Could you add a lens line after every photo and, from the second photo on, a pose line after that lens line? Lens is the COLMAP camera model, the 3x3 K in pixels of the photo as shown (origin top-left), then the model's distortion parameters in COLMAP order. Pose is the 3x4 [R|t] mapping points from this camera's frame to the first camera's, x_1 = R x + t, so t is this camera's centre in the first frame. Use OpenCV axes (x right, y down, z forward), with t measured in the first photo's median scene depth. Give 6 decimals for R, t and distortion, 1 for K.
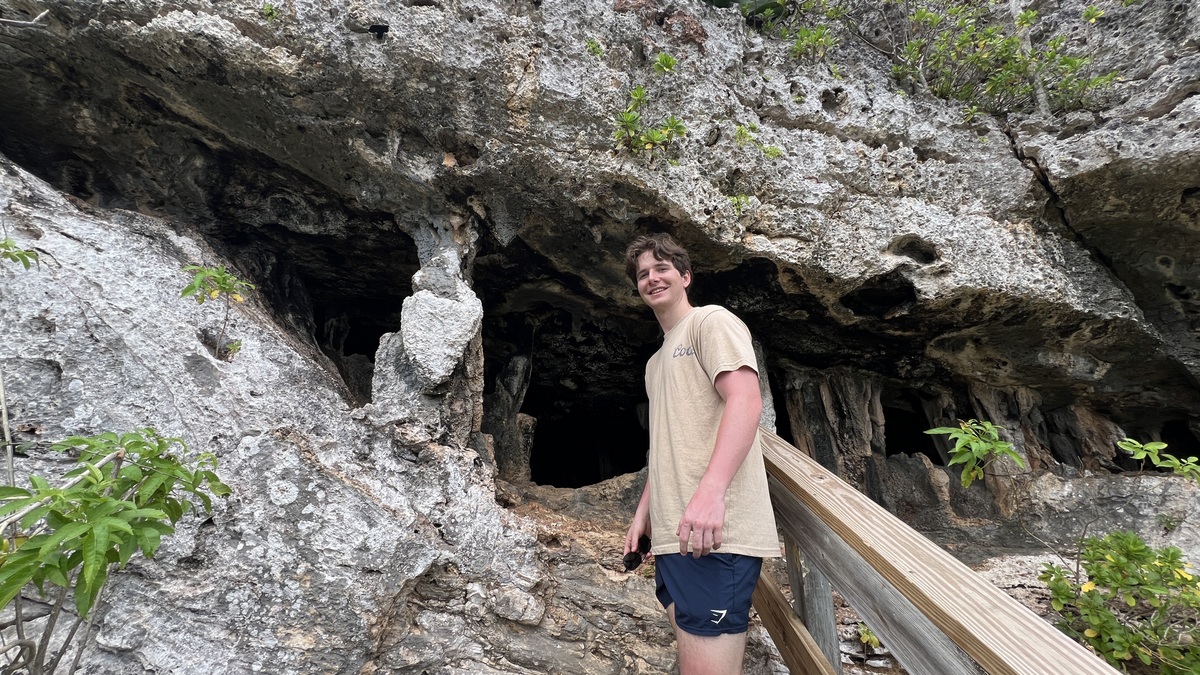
lens RADIAL K [[485.3, 0, 601.1], [0, 485.3, 338.0], [0, 0, 1]] dist [-0.005286, 0.000409]
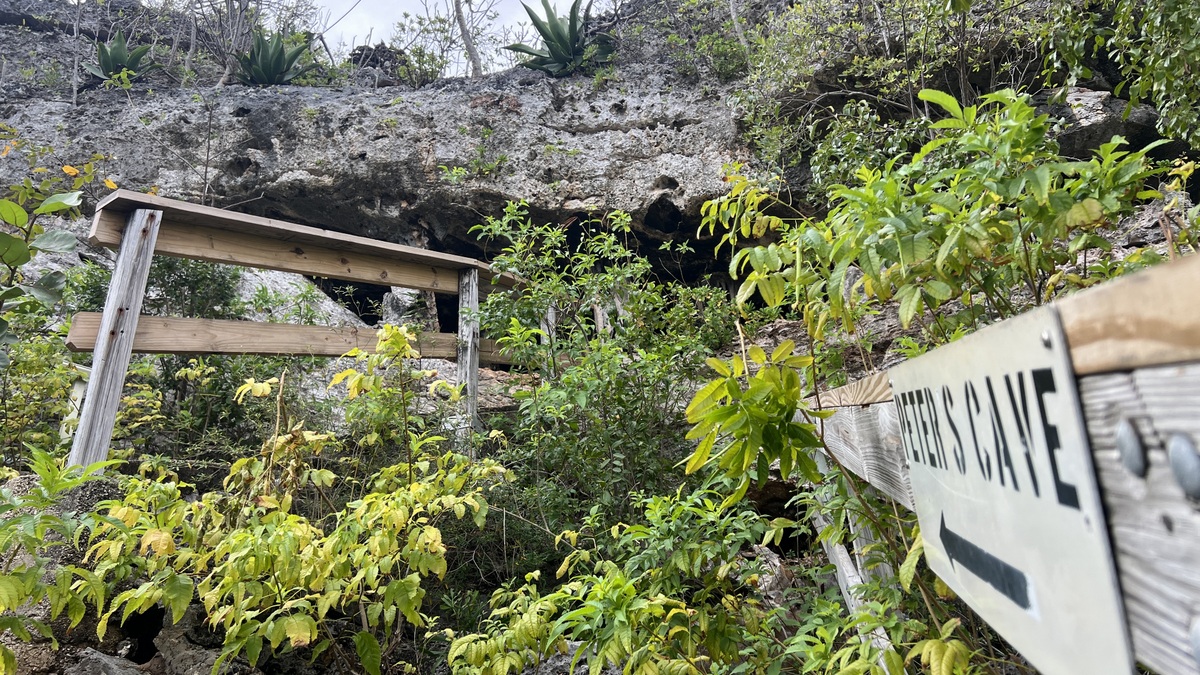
lens RADIAL K [[903.9, 0, 600.5], [0, 903.9, 339.3], [0, 0, 1]] dist [0.074596, -0.001413]
pose [[0.936785, -0.212218, -0.278204, 1.290533], [0.164489, 0.968842, -0.185170, 0.942173], [0.308833, 0.127703, 0.942504, -2.078949]]
